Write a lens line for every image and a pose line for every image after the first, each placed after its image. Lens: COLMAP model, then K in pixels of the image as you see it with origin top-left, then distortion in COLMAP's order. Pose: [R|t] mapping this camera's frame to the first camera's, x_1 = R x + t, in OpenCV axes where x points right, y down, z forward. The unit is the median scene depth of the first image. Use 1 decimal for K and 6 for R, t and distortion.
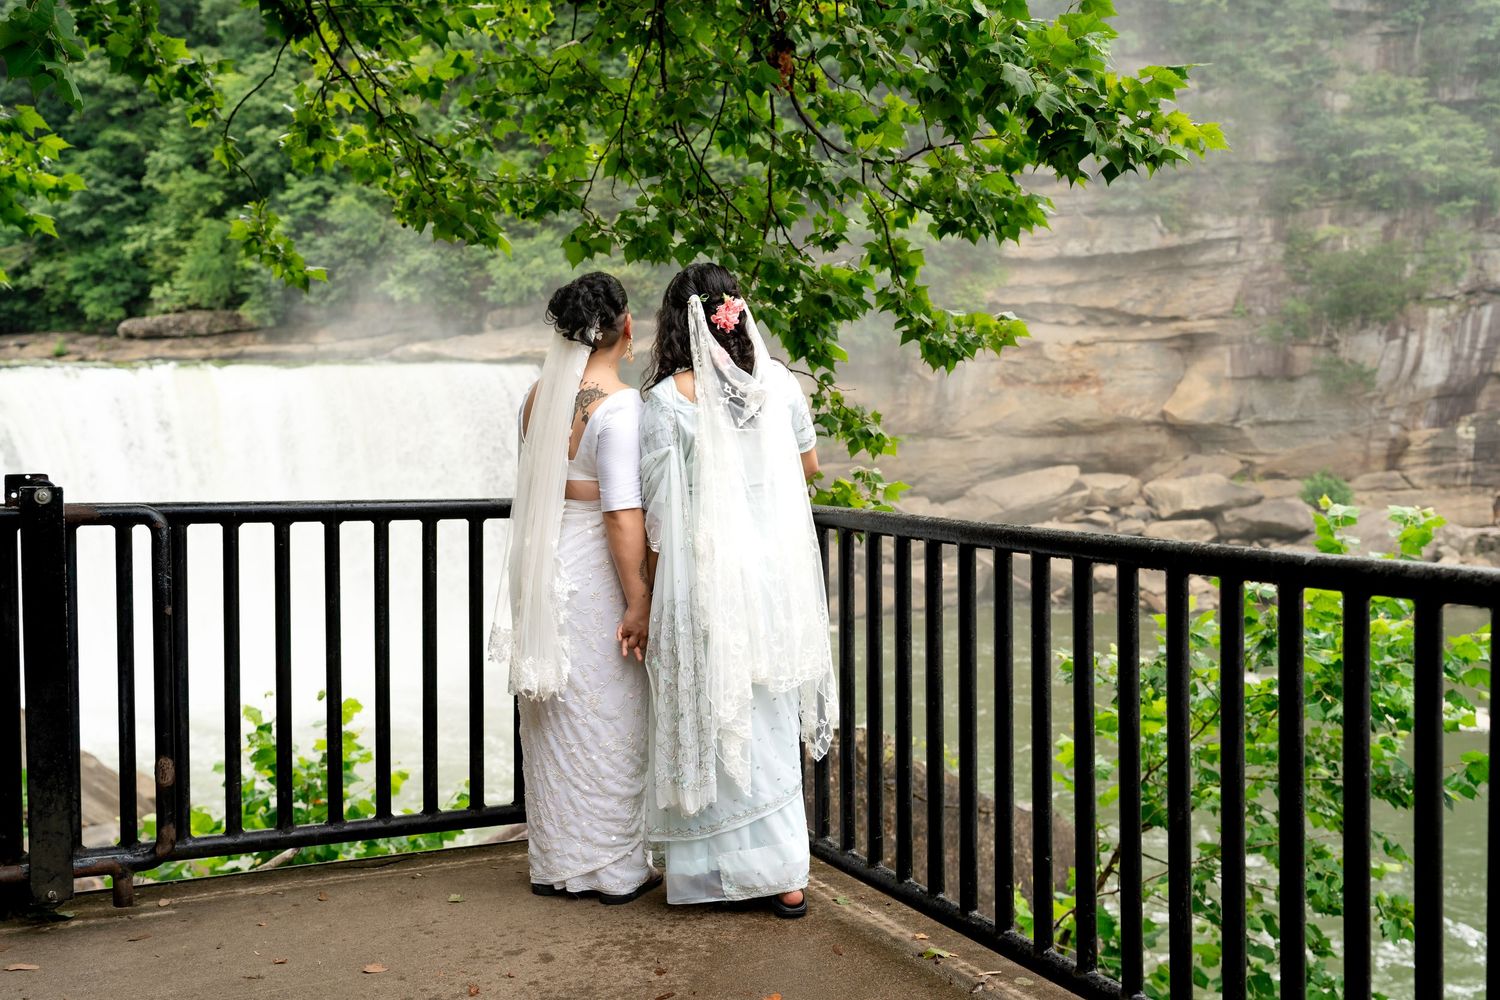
lens RADIAL K [[1523.1, 0, 750.0], [0, 1523.1, 500.0], [0, 0, 1]] dist [0.004462, -0.010744]
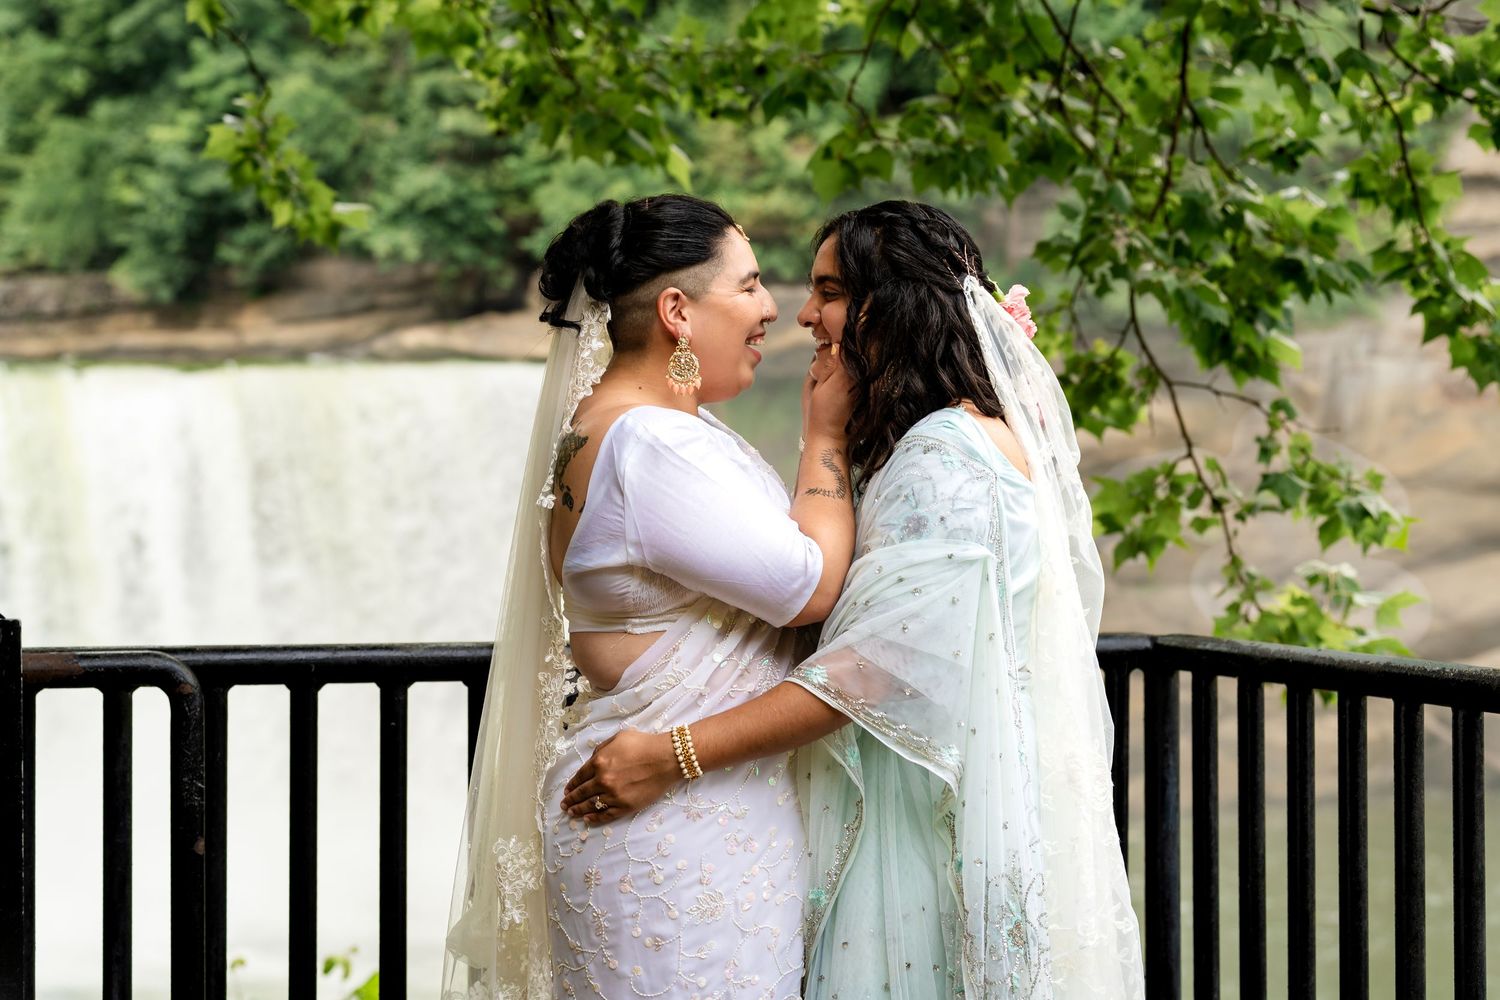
lens RADIAL K [[2656.6, 0, 750.0], [0, 2656.6, 500.0], [0, 0, 1]] dist [0.037159, -0.129095]
pose [[0.997102, 0.004668, -0.075926, -0.013962], [-0.007520, 0.999275, -0.037322, -0.002049], [0.075697, 0.037785, 0.996415, 0.007975]]
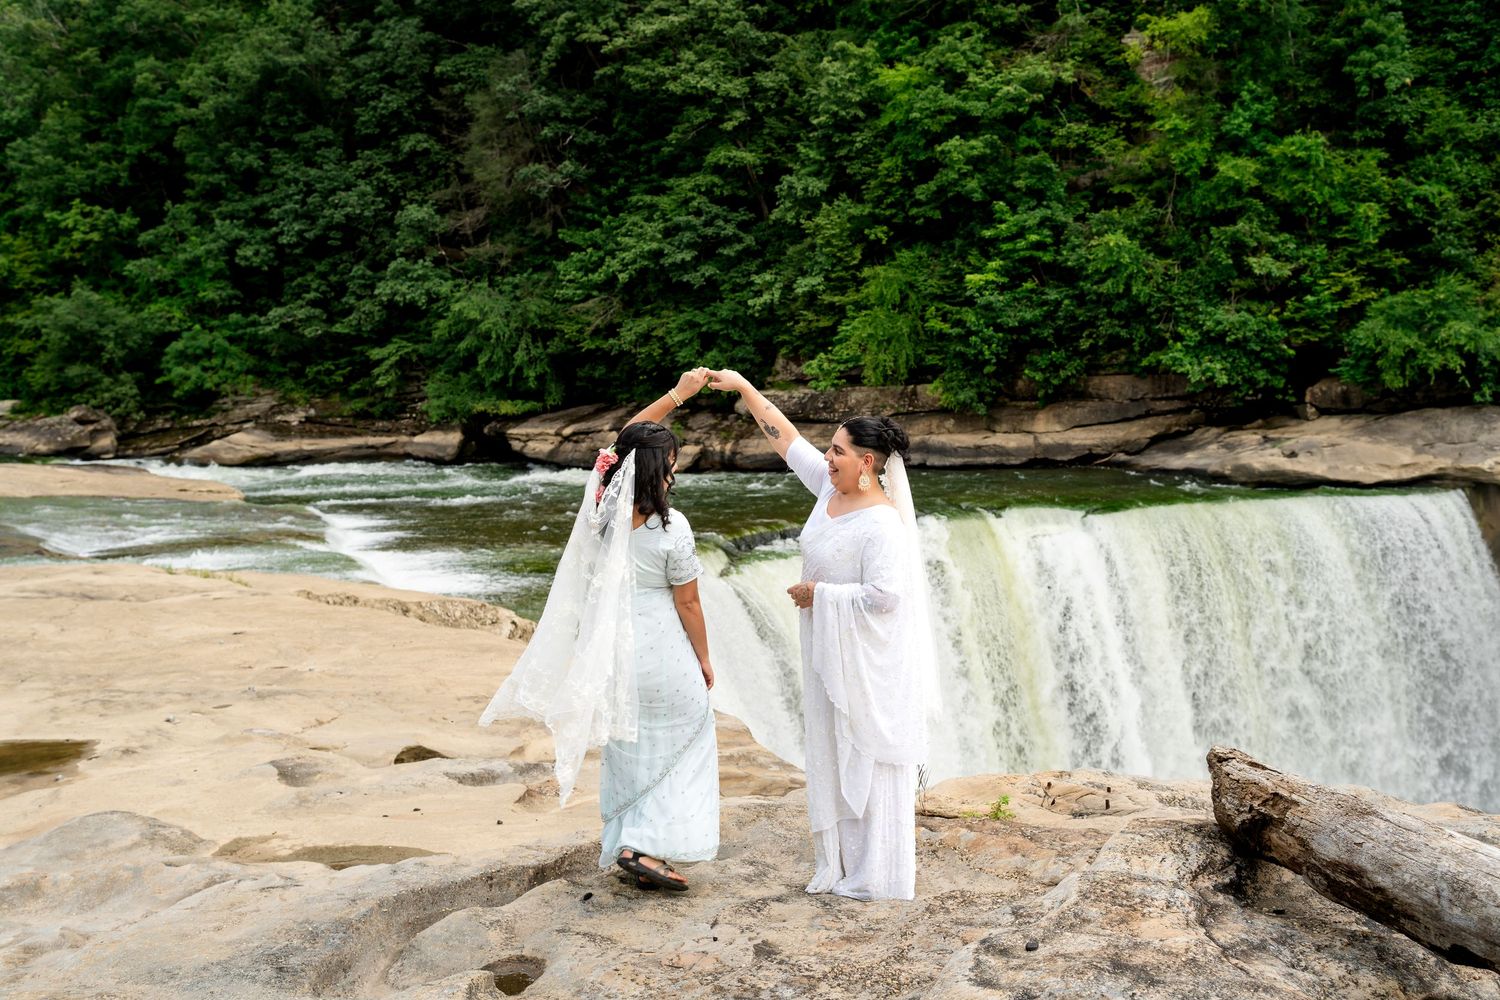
lens RADIAL K [[1537.3, 0, 750.0], [0, 1537.3, 500.0], [0, 0, 1]] dist [0.001885, -0.010250]
pose [[0.975268, -0.014418, -0.220556, -0.255500], [0.022371, 0.999185, 0.033603, -0.097951], [0.219892, -0.037706, 0.974795, 0.252751]]
